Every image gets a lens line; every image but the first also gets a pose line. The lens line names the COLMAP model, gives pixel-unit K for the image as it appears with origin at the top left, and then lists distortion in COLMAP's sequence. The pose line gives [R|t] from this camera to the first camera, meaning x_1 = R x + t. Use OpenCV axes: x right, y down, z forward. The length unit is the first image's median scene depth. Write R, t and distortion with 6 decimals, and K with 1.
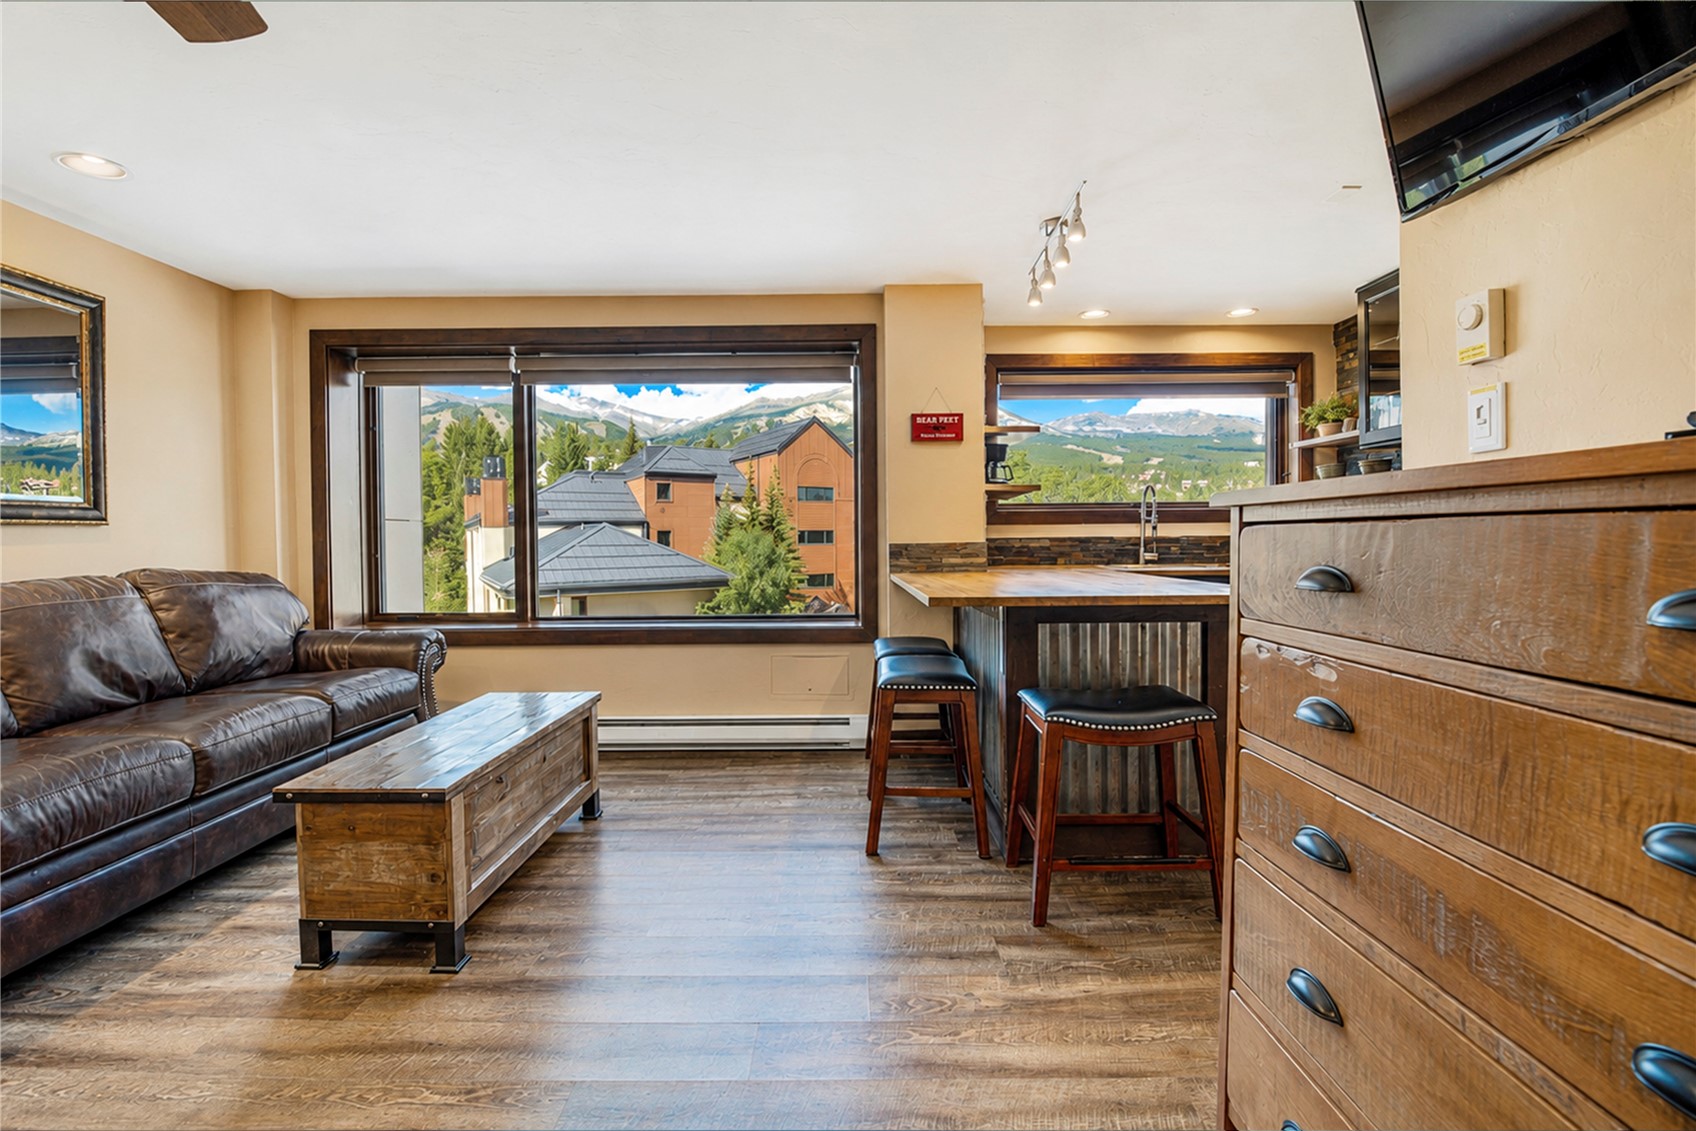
lens RADIAL K [[749.9, 0, 833.4], [0, 749.9, 546.6], [0, 0, 1]] dist [-0.019511, -0.000060]
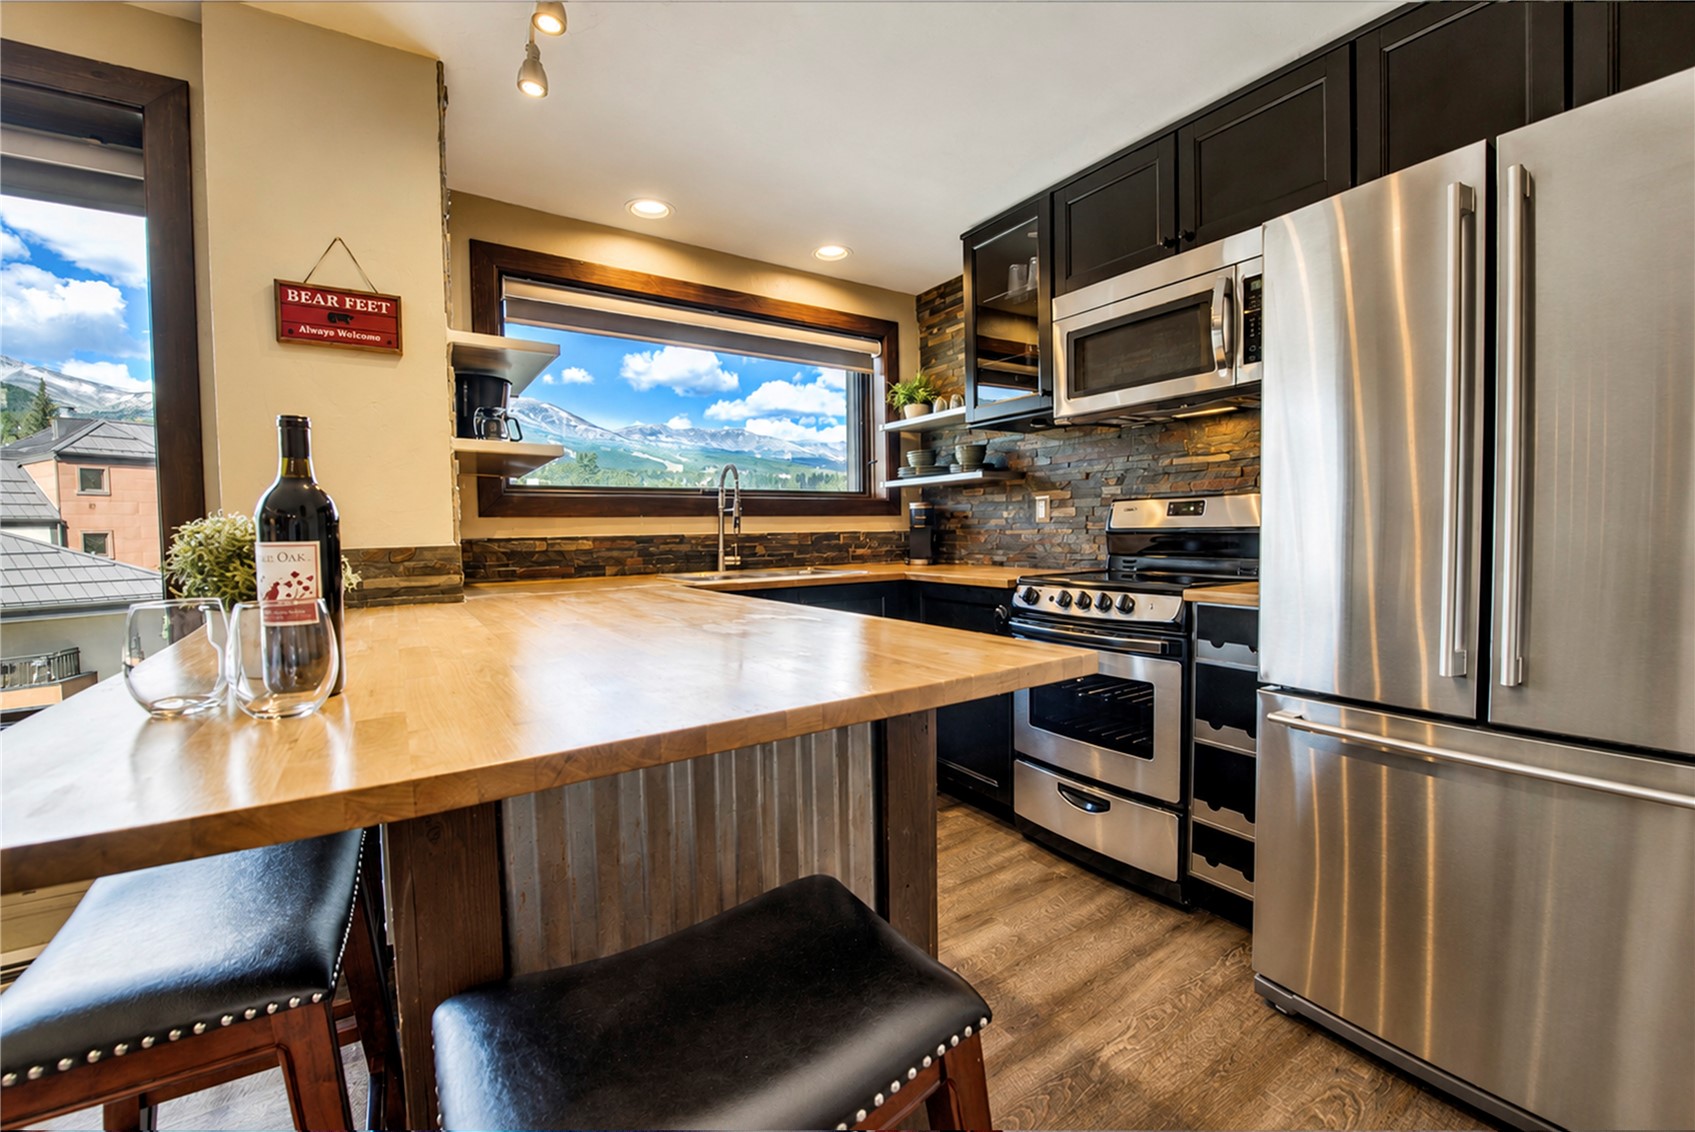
lens RADIAL K [[672.3, 0, 847.5], [0, 672.3, 566.0], [0, 0, 1]] dist [-0.019472, -0.000257]
pose [[0.822401, -0.033333, 0.567931, 0.139194], [0.015658, 0.999230, 0.035973, -0.003911], [-0.568693, -0.020691, 0.822290, 0.385182]]
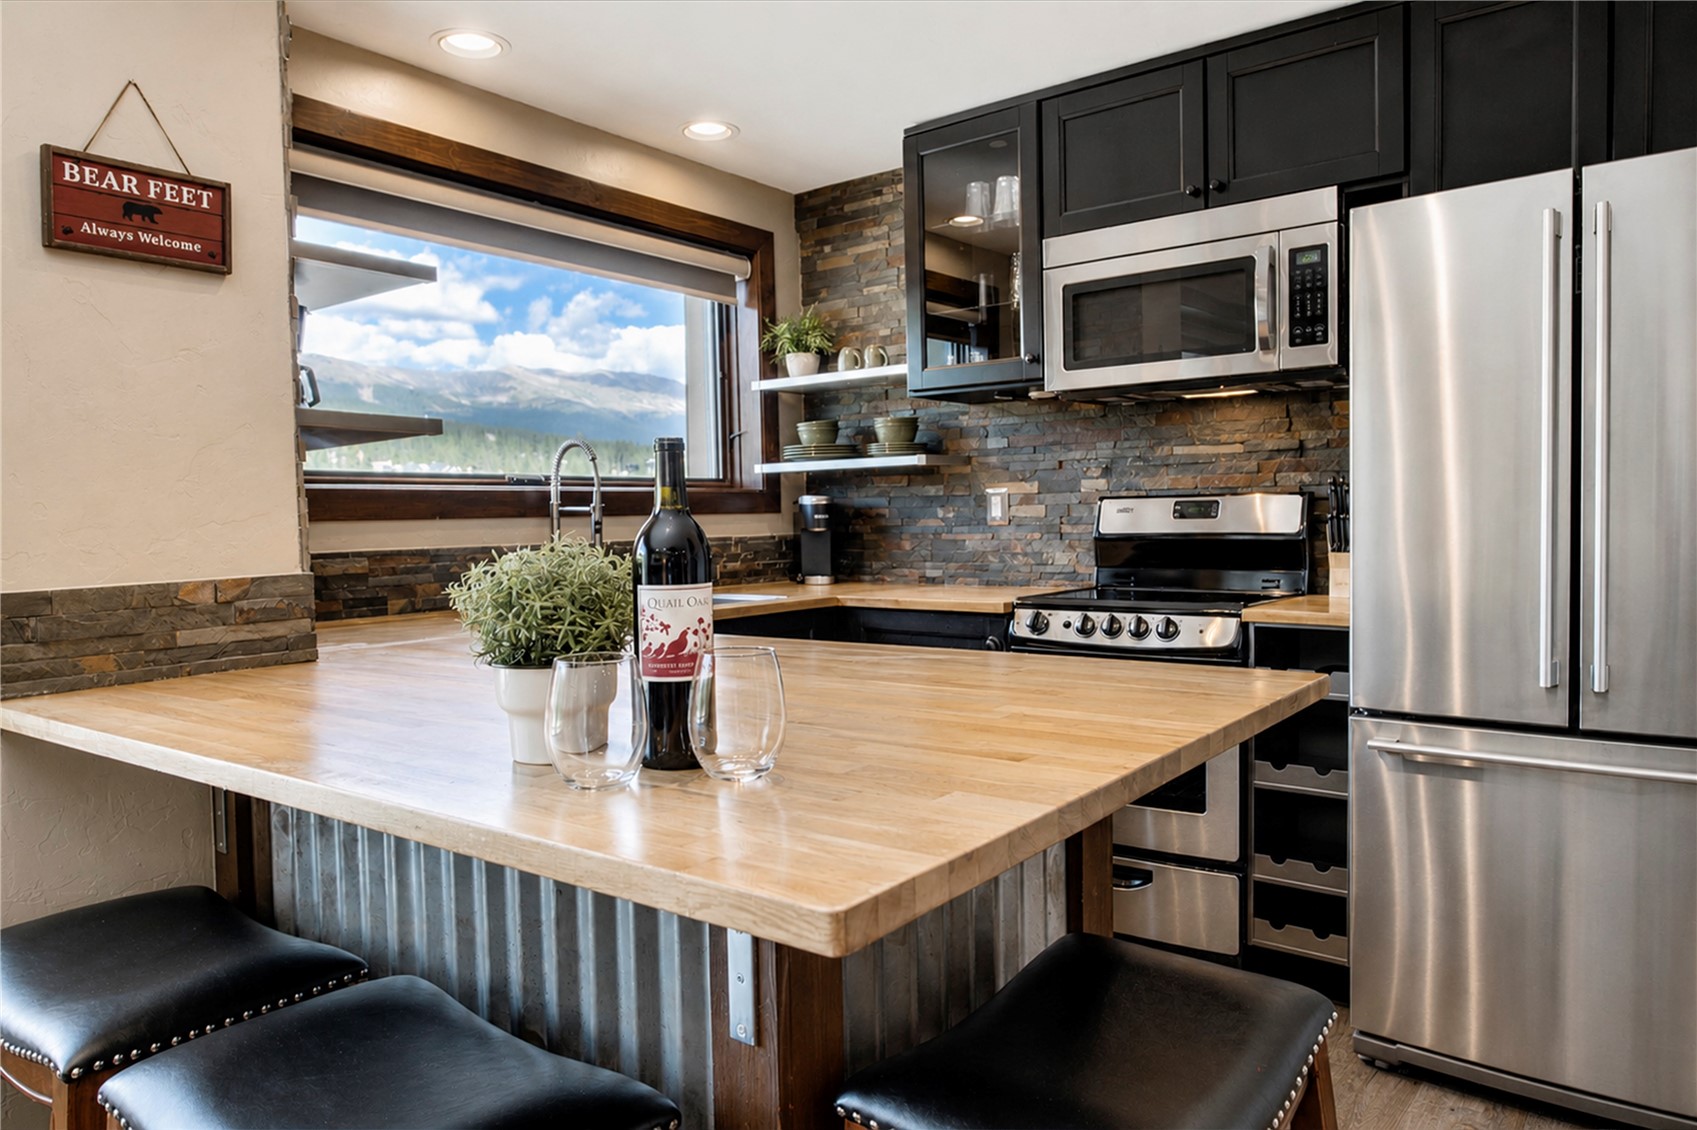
lens RADIAL K [[1100.0, 0, 848.5], [0, 1100.0, 565.0], [0, 0, 1]] dist [0.003066, 0.001073]
pose [[0.593200, -0.036987, 0.804205, -0.051803], [0.024255, 0.999312, 0.028069, -0.016045], [-0.804690, 0.002856, 0.593688, 0.429422]]
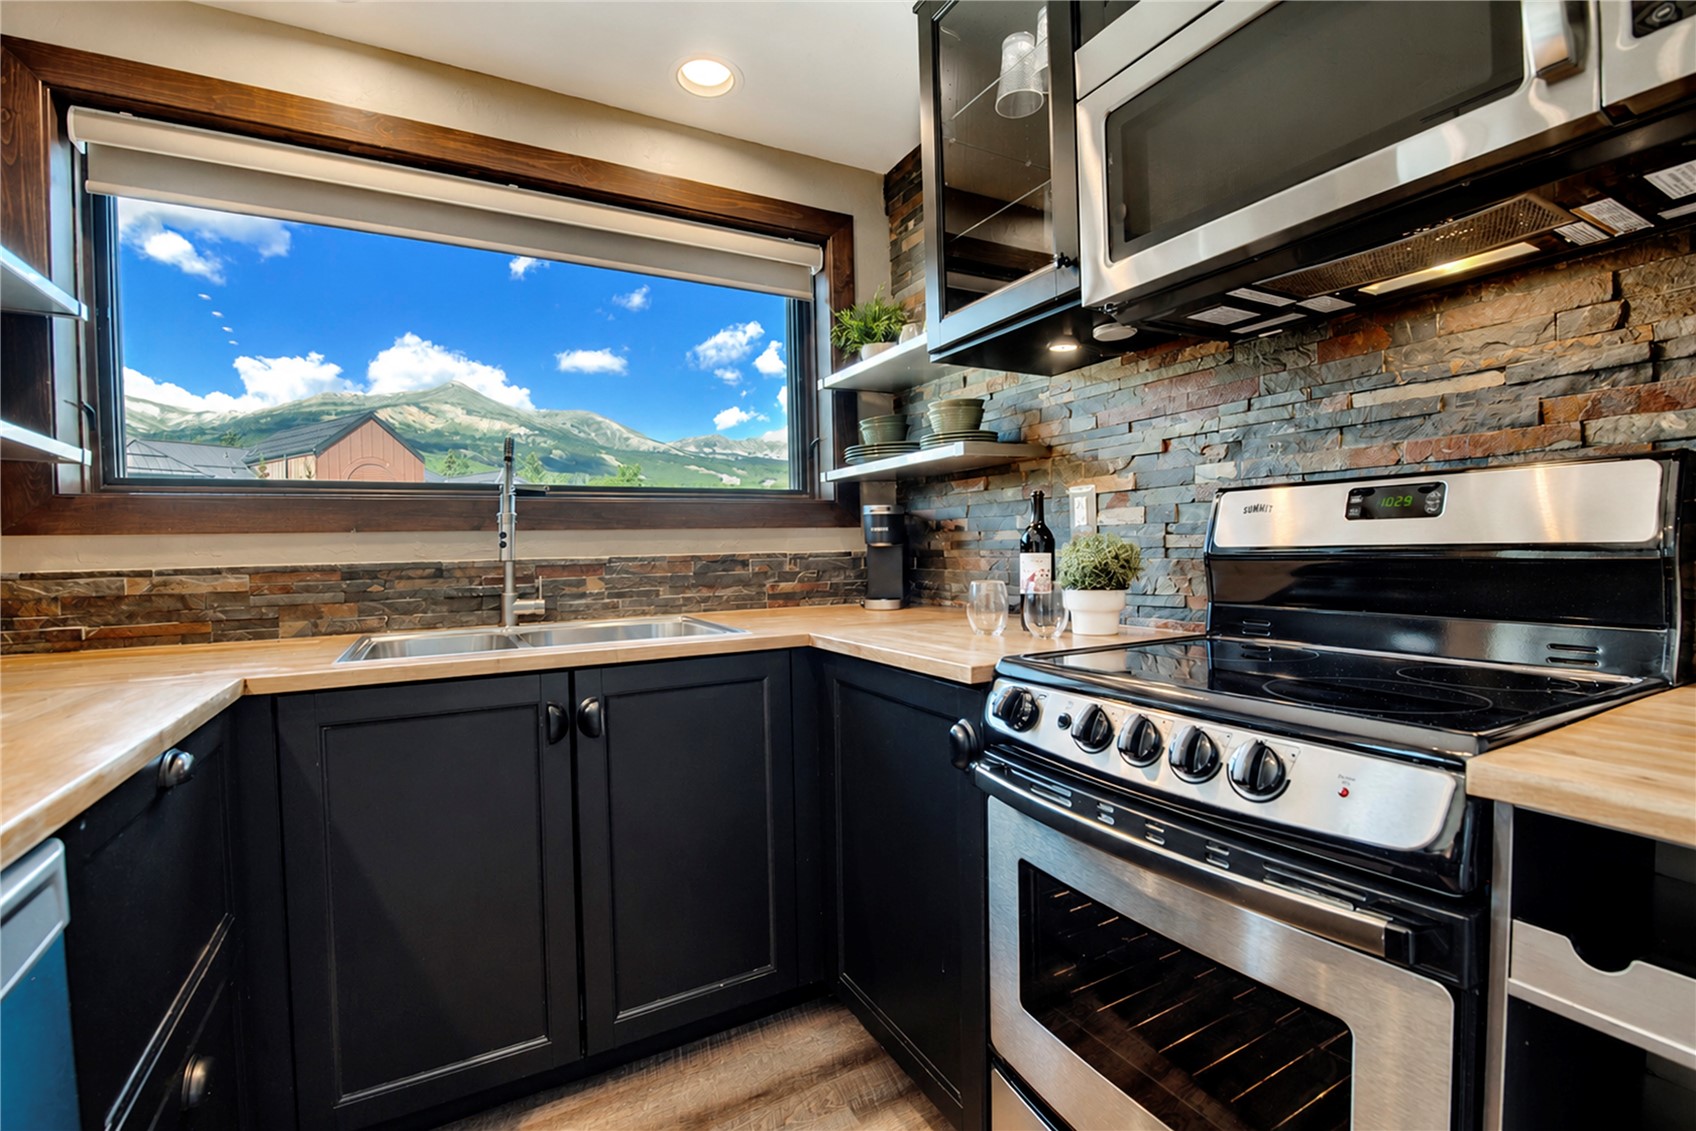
lens RADIAL K [[729.2, 0, 848.0], [0, 729.2, 565.5], [0, 0, 1]] dist [-0.002067, -0.011458]
pose [[0.872391, -0.021549, 0.488333, 0.385934], [0.020629, 0.999761, 0.007264, -0.010089], [-0.488373, 0.003736, 0.872627, 0.549890]]
